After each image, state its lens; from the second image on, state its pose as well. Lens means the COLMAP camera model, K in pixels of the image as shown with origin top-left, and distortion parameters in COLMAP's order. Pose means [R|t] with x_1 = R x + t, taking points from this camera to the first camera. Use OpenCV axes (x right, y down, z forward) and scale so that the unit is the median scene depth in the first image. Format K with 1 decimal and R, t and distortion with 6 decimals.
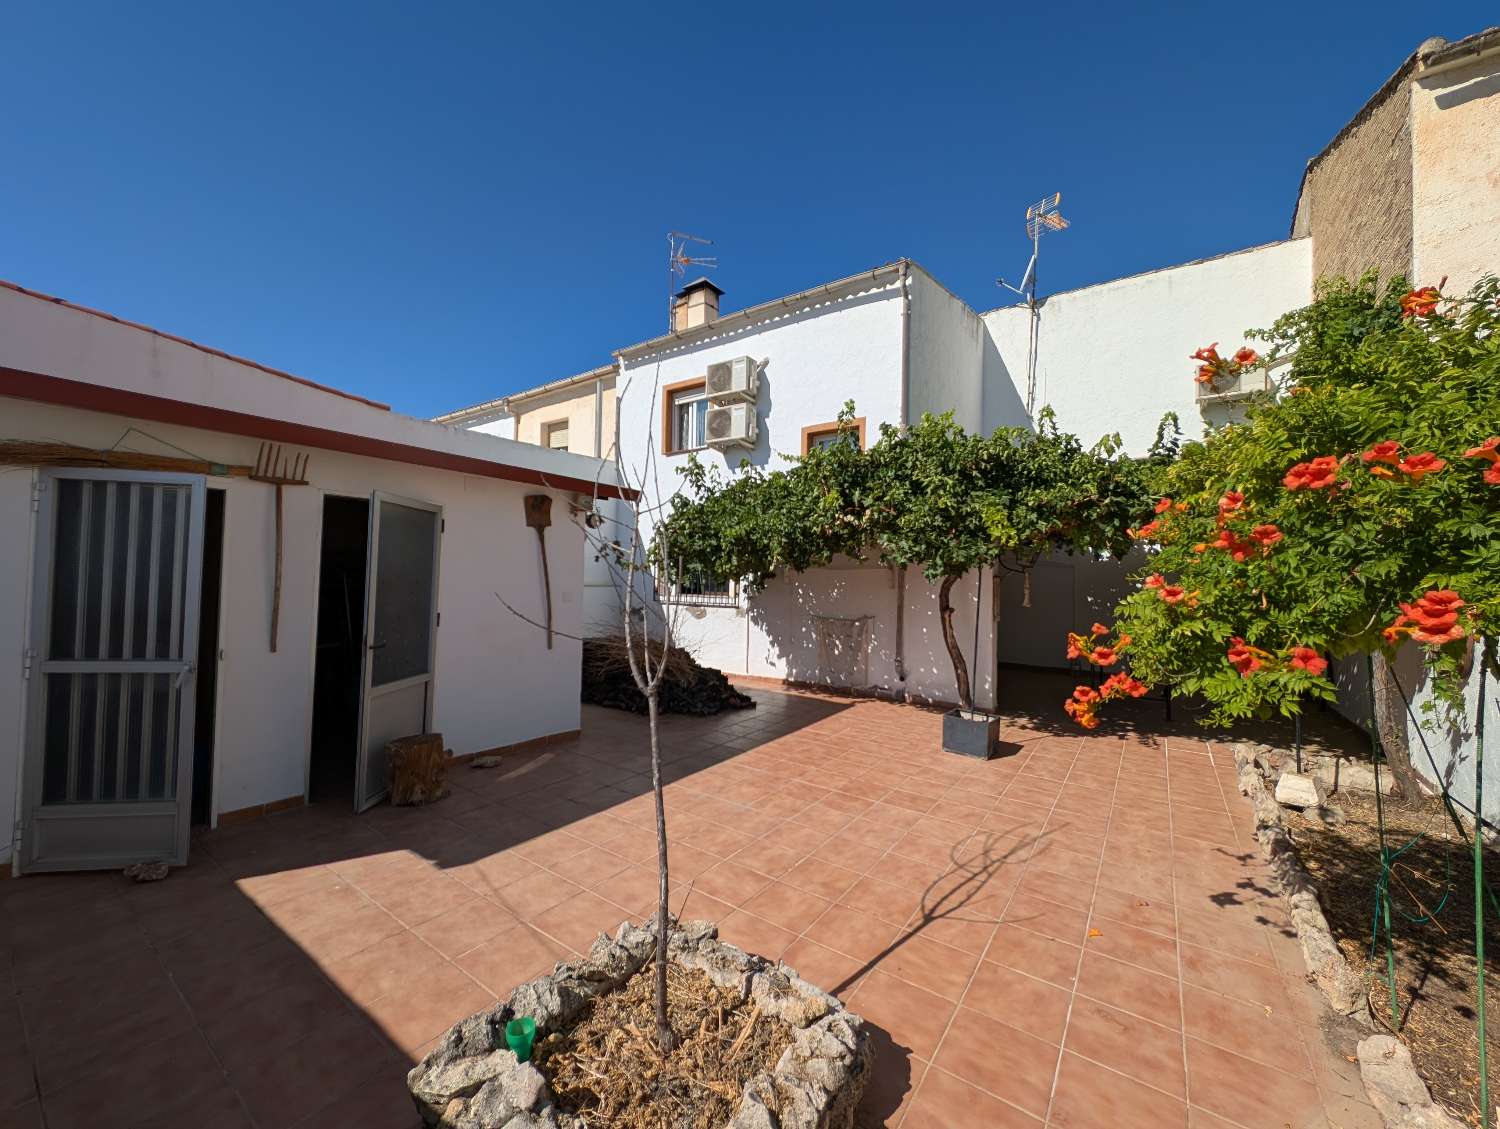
lens RADIAL K [[575.7, 0, 747.5], [0, 575.7, 570.3], [0, 0, 1]] dist [-0.002595, -0.000633]
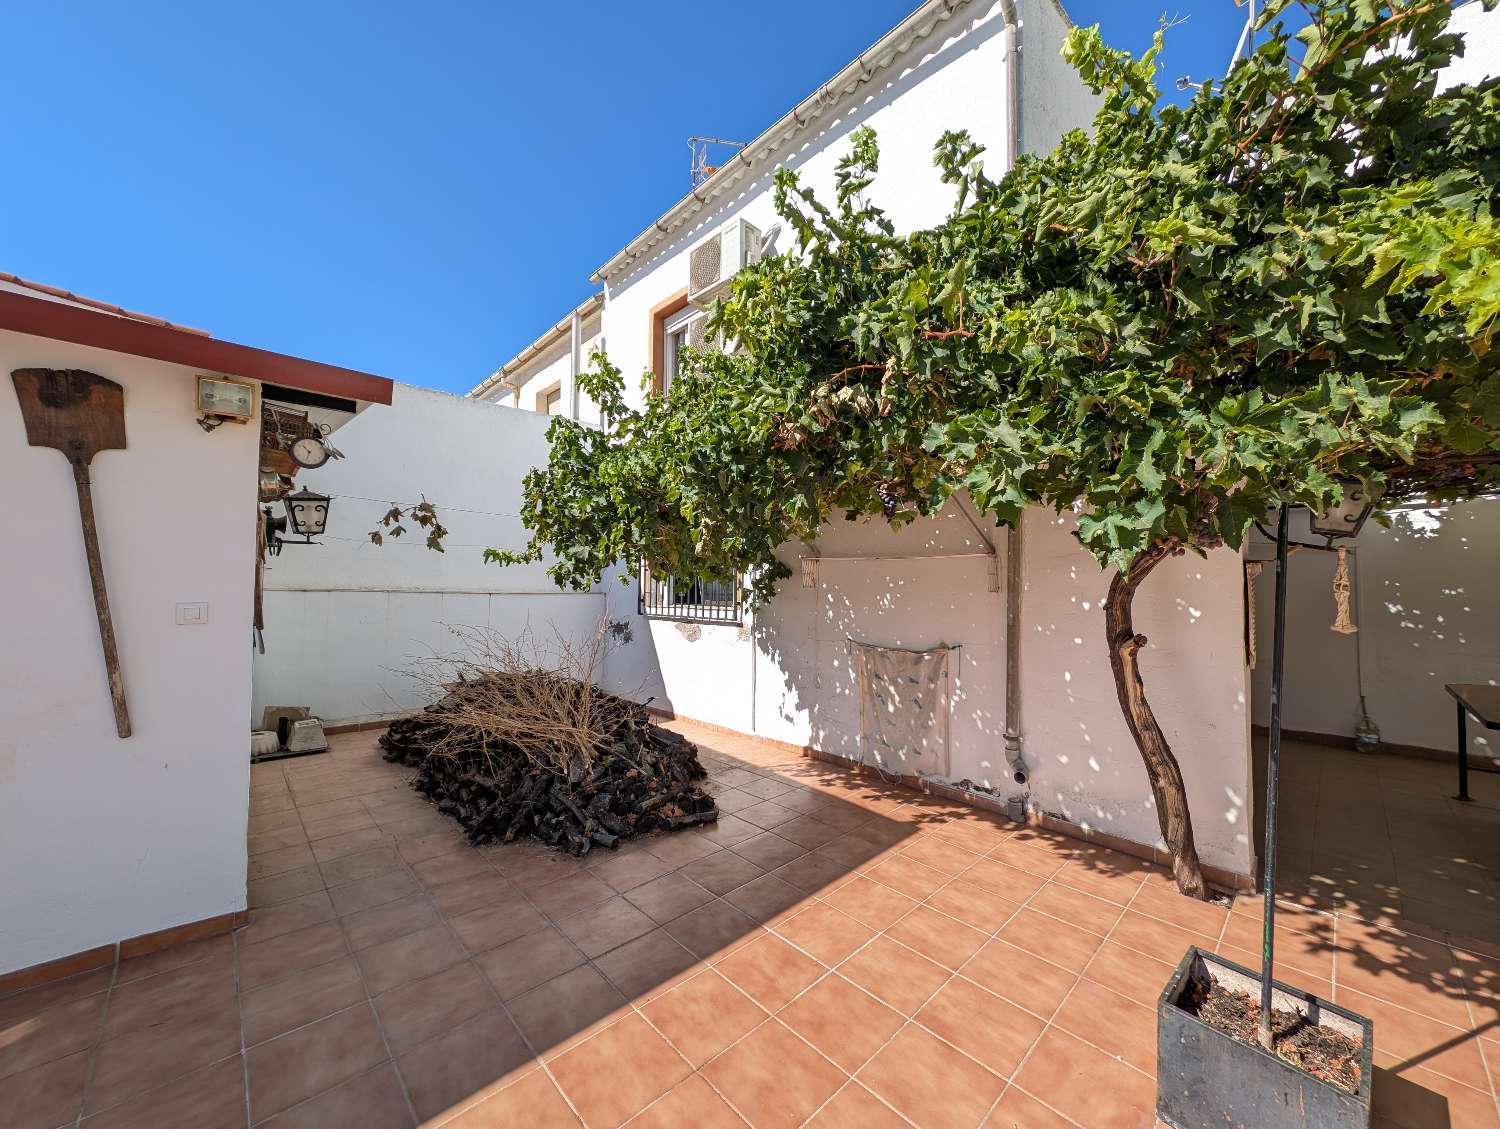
lens RADIAL K [[565.2, 0, 747.4], [0, 565.2, 567.7], [0, 0, 1]] dist [0.001375, -0.000706]
pose [[0.981452, -0.015871, -0.191051, 0.149399], [0.012120, 0.999710, -0.020786, 0.020627], [0.191325, 0.018084, 0.981360, 0.526944]]
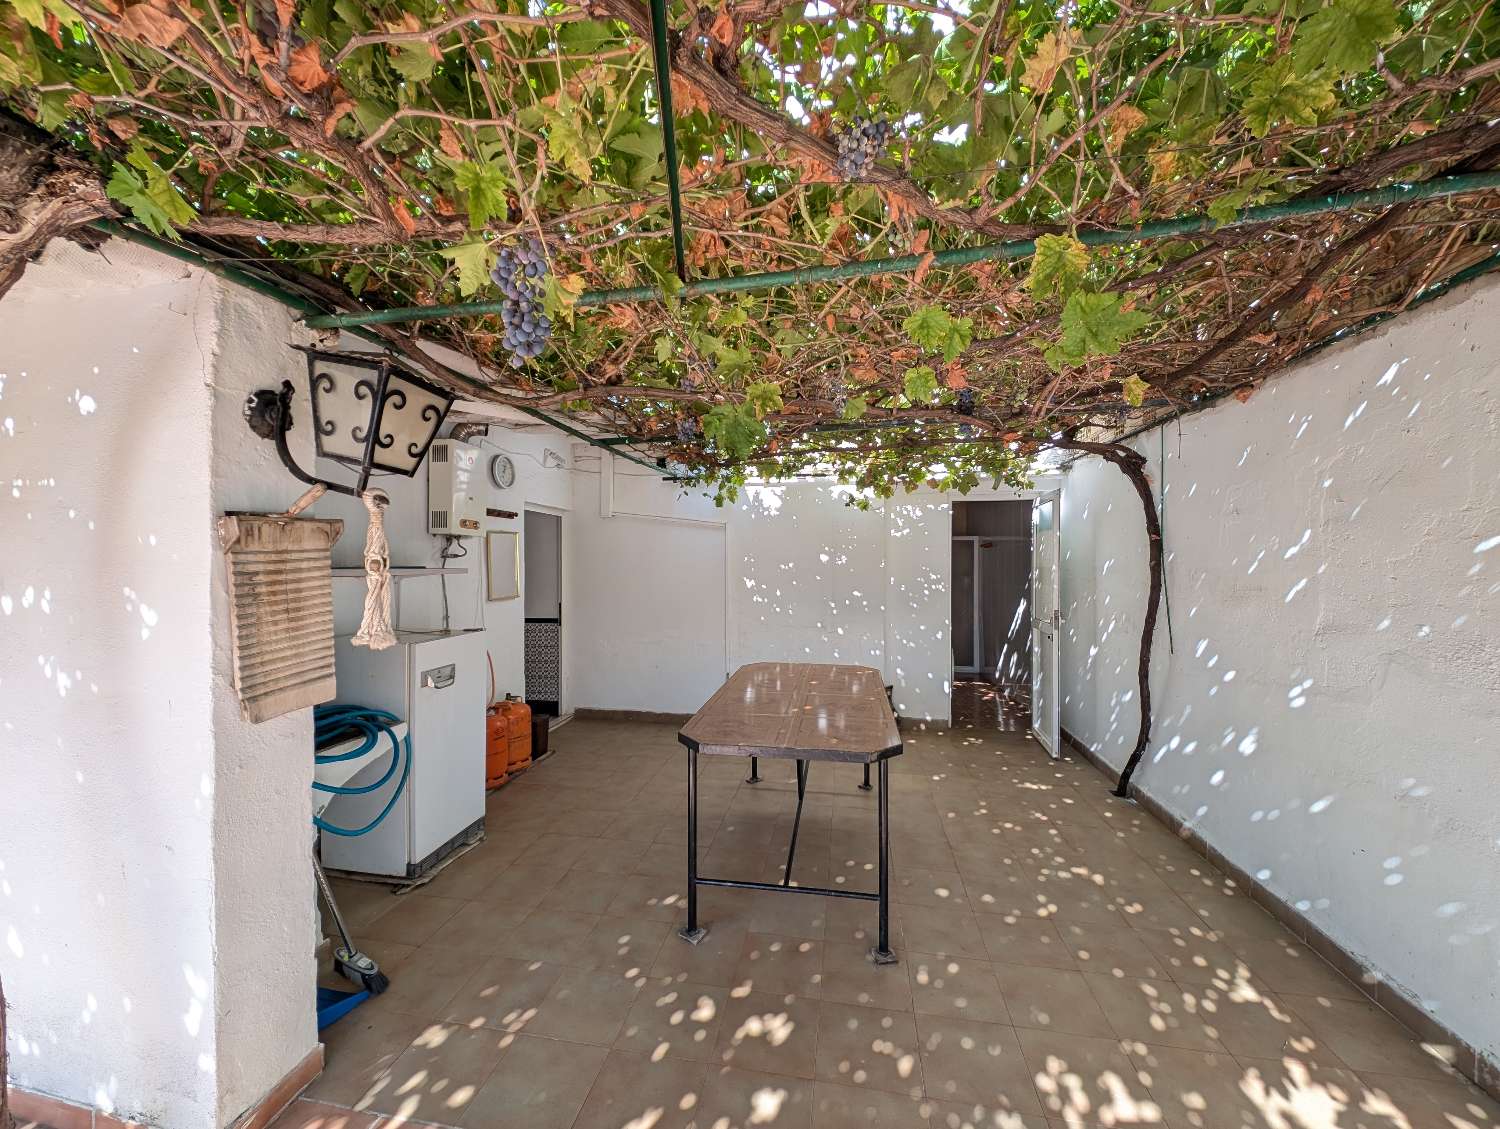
lens RADIAL K [[575.7, 0, 747.5], [0, 575.7, 570.3], [0, 0, 1]] dist [-0.002595, -0.000633]
pose [[0.903246, -0.022385, 0.428540, 0.520954], [0.011179, 0.999527, 0.028648, 0.028406], [-0.428979, -0.021085, 0.903069, 0.737131]]
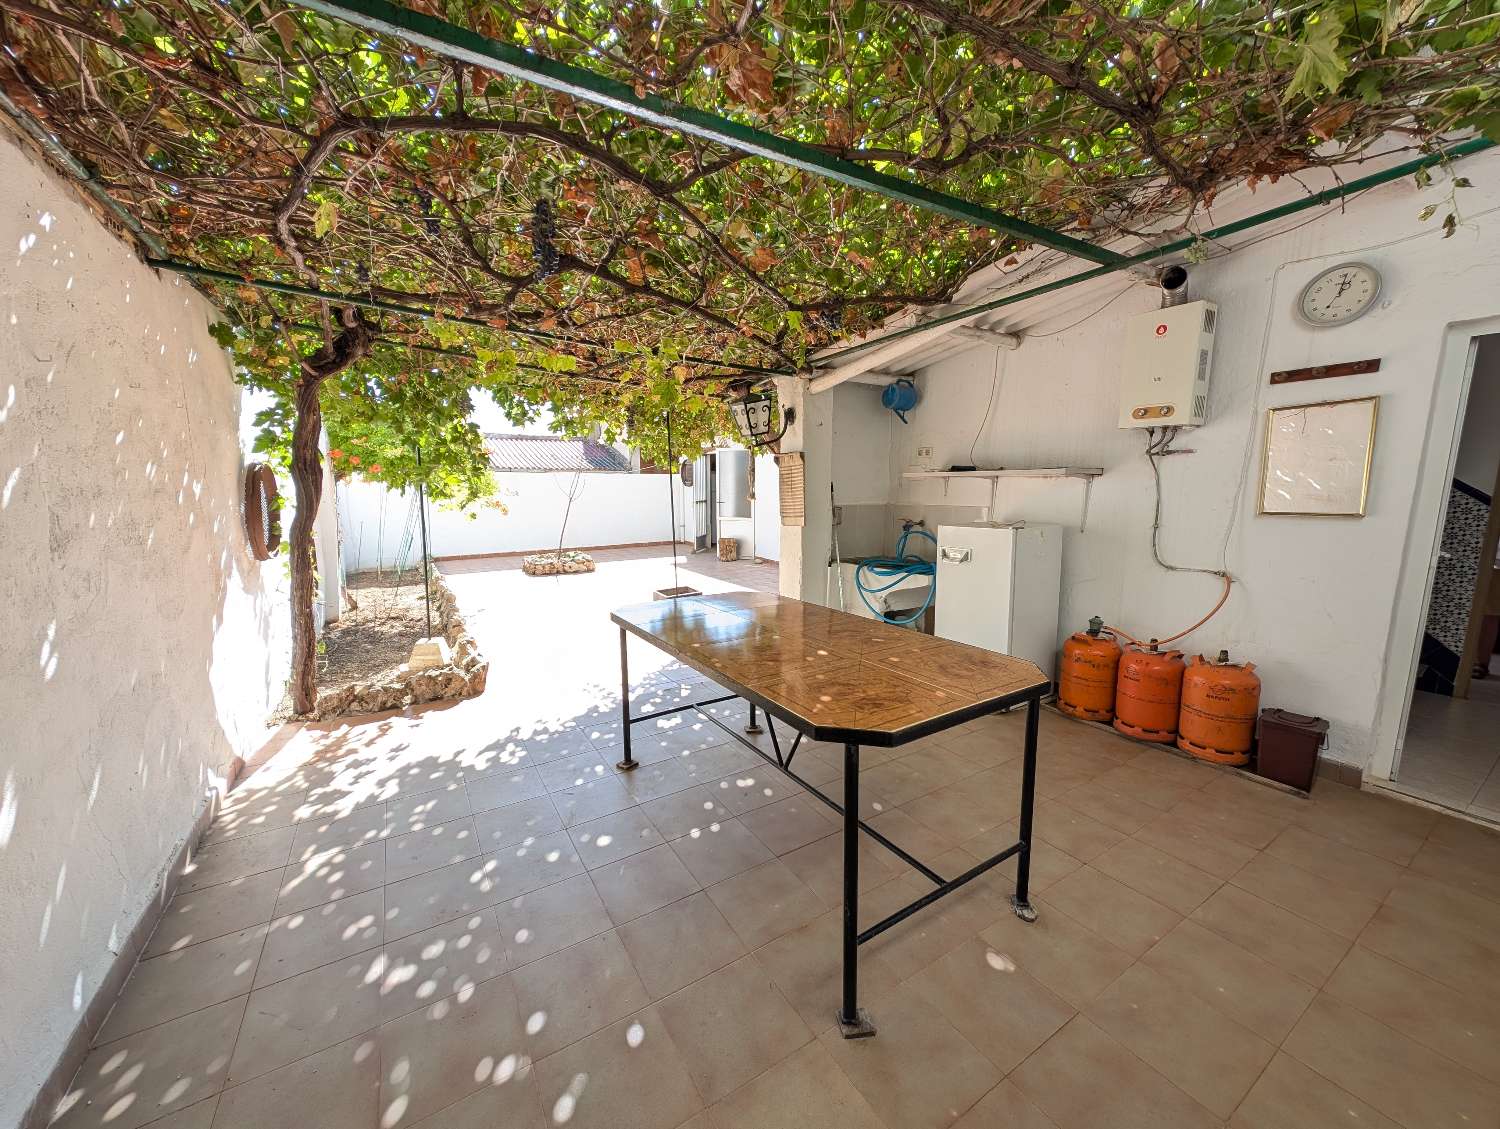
lens RADIAL K [[561.3, 0, 745.8], [0, 561.3, 570.2], [0, 0, 1]] dist [0.010825, -0.004823]
pose [[-0.391680, 0.120024, -0.912240, 1.061604], [0.007818, 0.991854, 0.127142, 0.060566], [0.920068, 0.042667, -0.389427, 1.234789]]
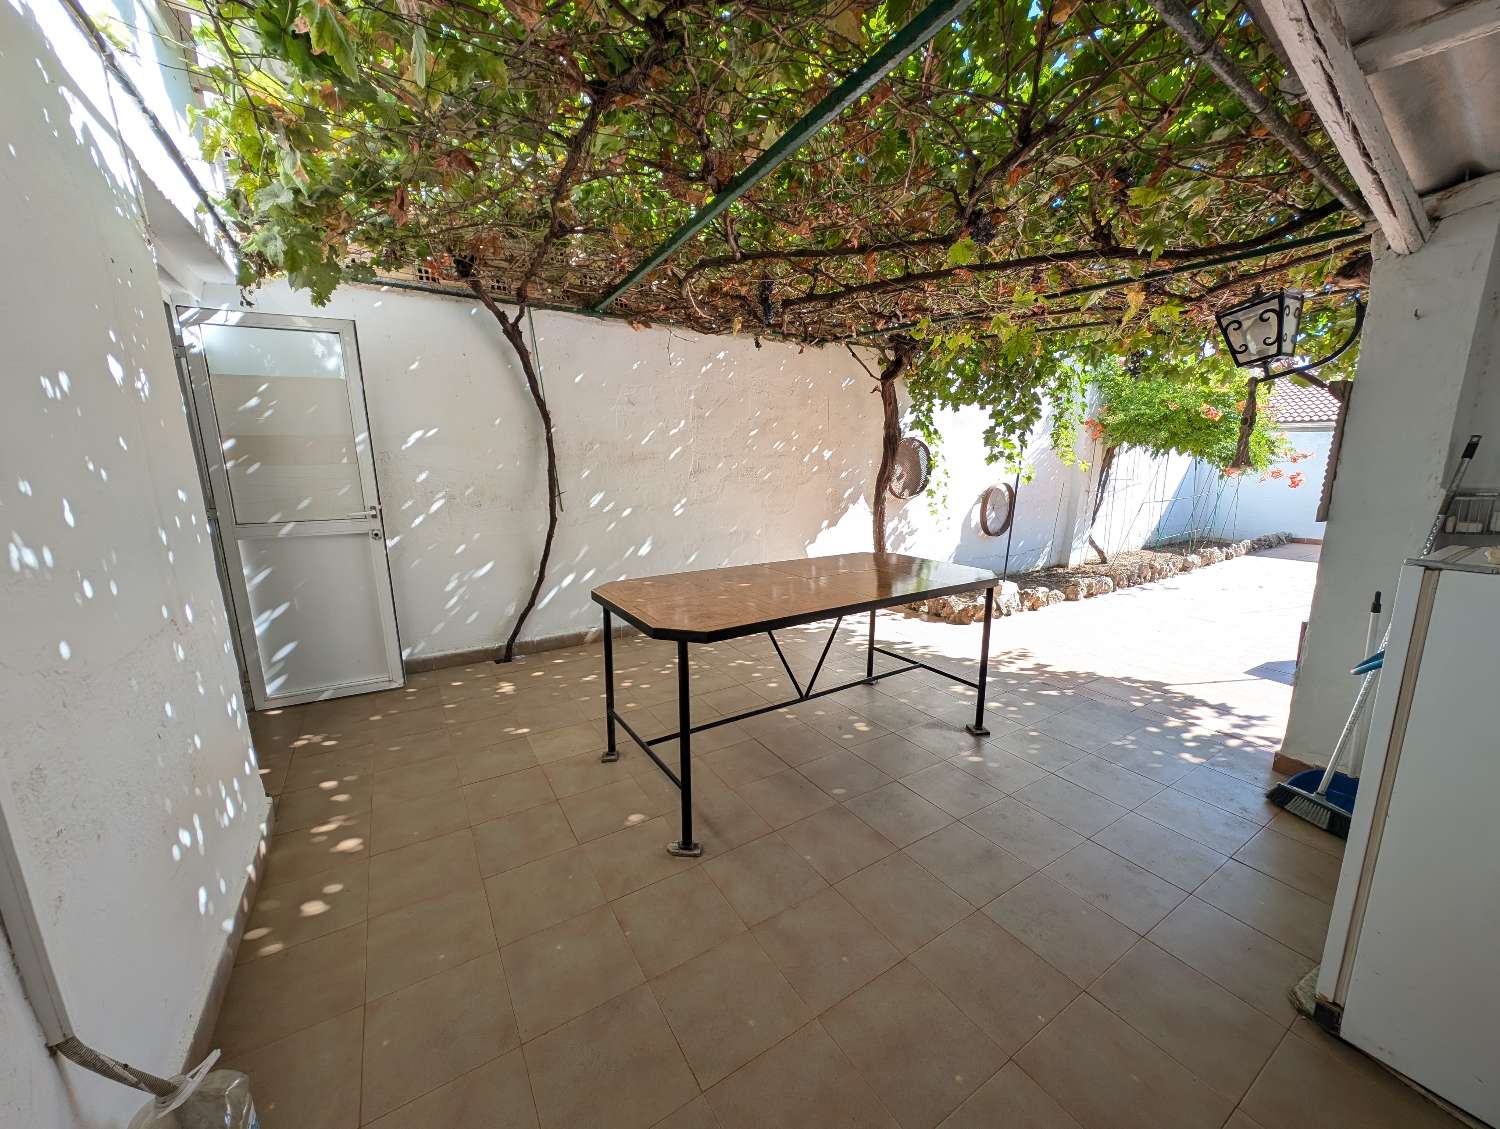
lens RADIAL K [[561.3, 0, 745.8], [0, 561.3, 570.2], [0, 0, 1]] dist [0.010825, -0.004823]
pose [[-0.921967, -0.087653, 0.377219, 0.644466], [-0.013476, 0.980721, 0.194950, 0.059770], [-0.387034, 0.174654, -0.905373, 1.489862]]
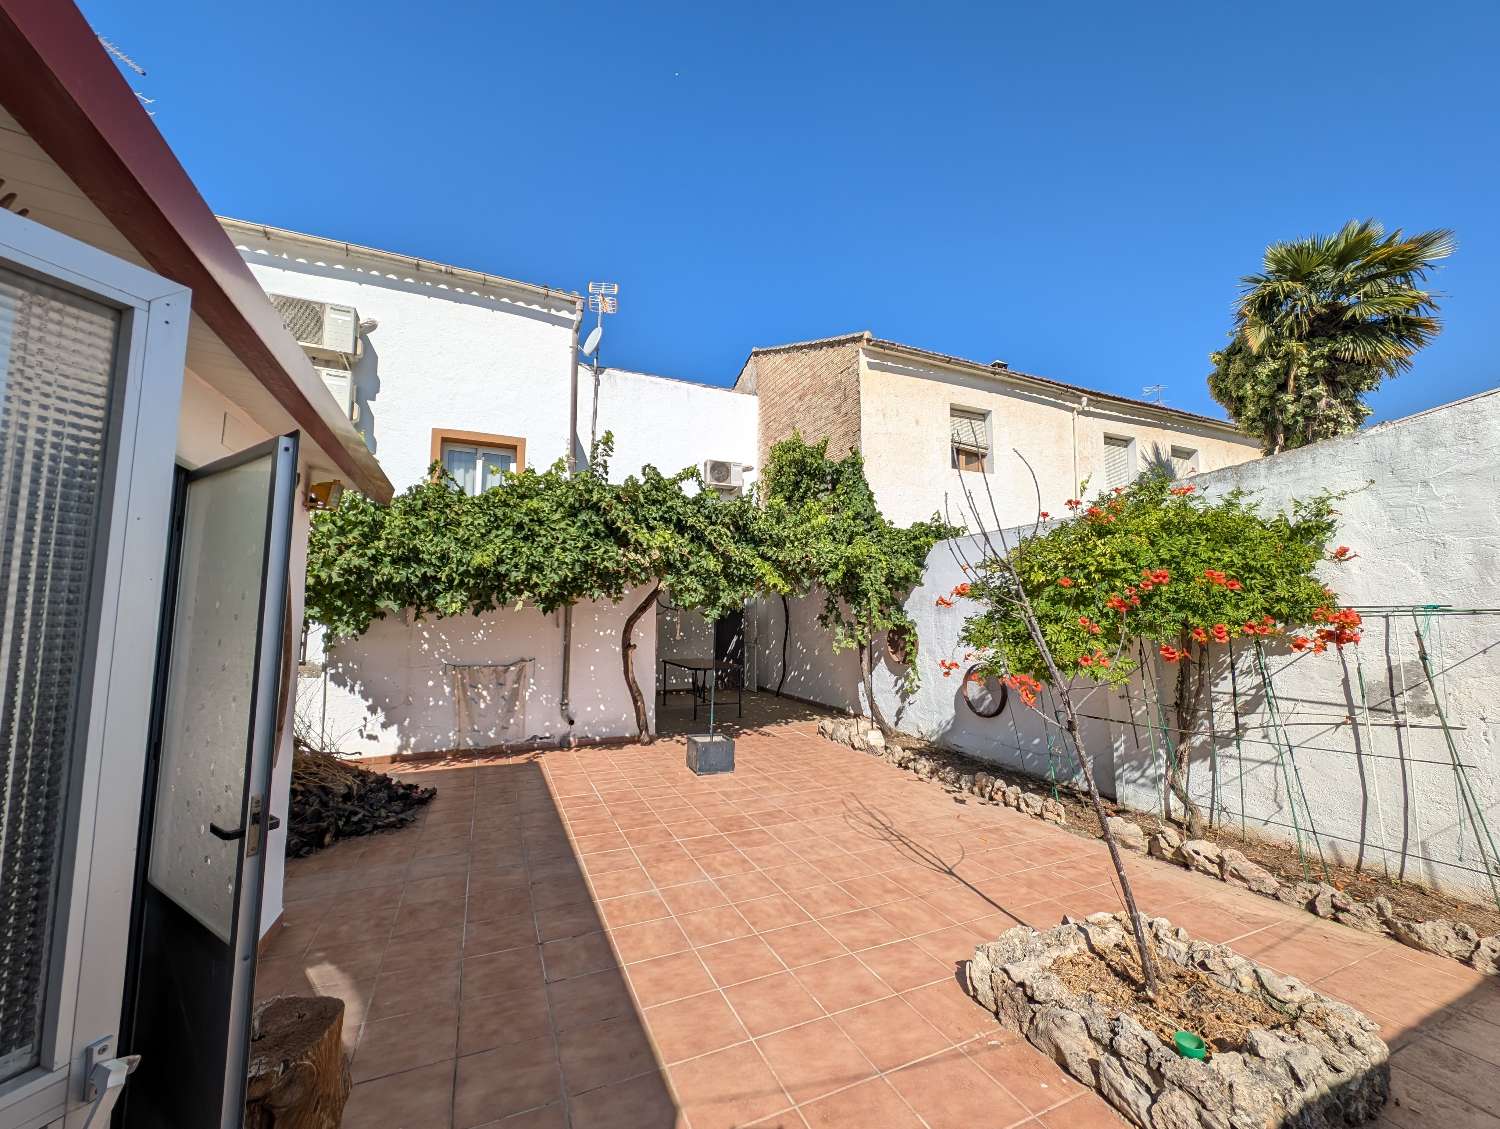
lens RADIAL K [[570.1, 0, 750.4], [0, 570.1, 573.0], [0, 0, 1]] dist [-0.000792, -0.000787]
pose [[0.502524, 0.049721, 0.863132, -0.446110], [-0.004910, 0.998493, -0.054659, -0.009131], [-0.864549, 0.023230, 0.502011, 0.288821]]
